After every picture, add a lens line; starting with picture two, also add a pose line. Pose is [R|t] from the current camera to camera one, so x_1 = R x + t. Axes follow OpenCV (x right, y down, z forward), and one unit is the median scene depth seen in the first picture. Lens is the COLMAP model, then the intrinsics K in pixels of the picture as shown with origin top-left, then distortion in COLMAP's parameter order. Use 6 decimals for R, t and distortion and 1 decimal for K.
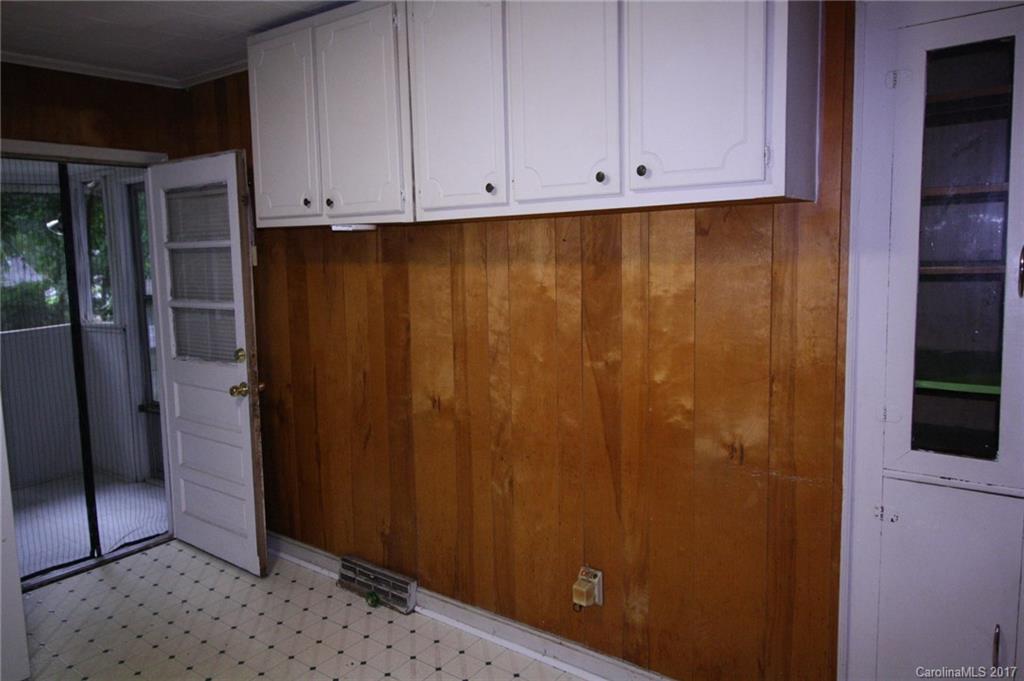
lens RADIAL K [[722.4, 0, 512.3], [0, 722.4, 334.9], [0, 0, 1]] dist [0.016772, -0.010084]
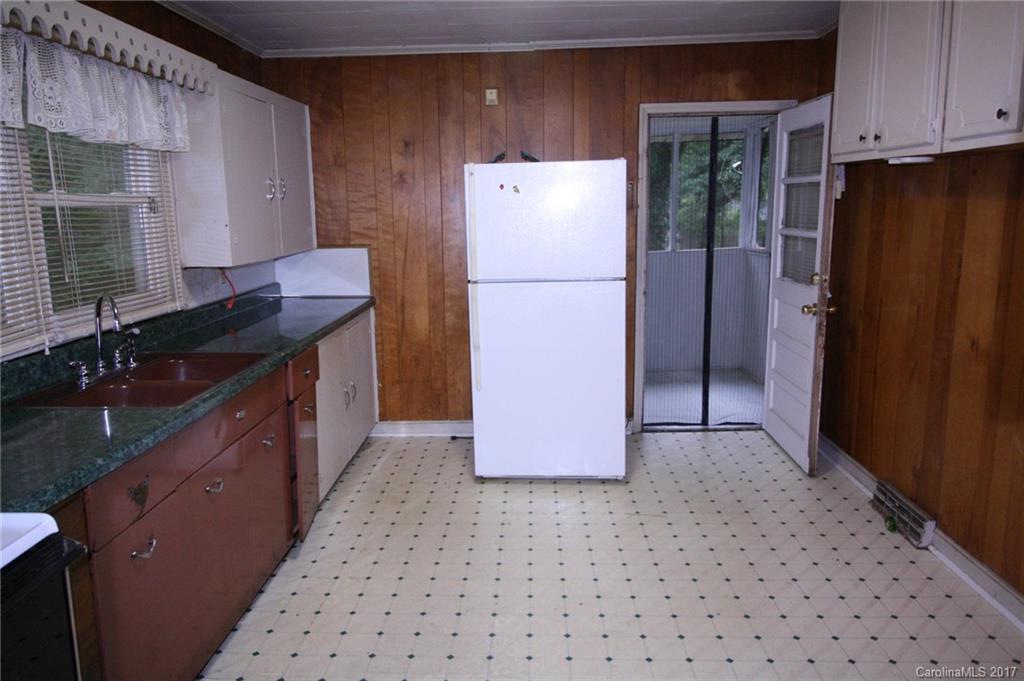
lens RADIAL K [[722.4, 0, 512.6], [0, 722.4, 336.4], [0, 0, 1]] dist [0.016772, -0.010084]
pose [[0.586069, 0.158469, -0.794614, 0.259766], [-0.088405, 0.987340, 0.131700, 0.009431], [0.805424, -0.006937, 0.592658, -0.050299]]
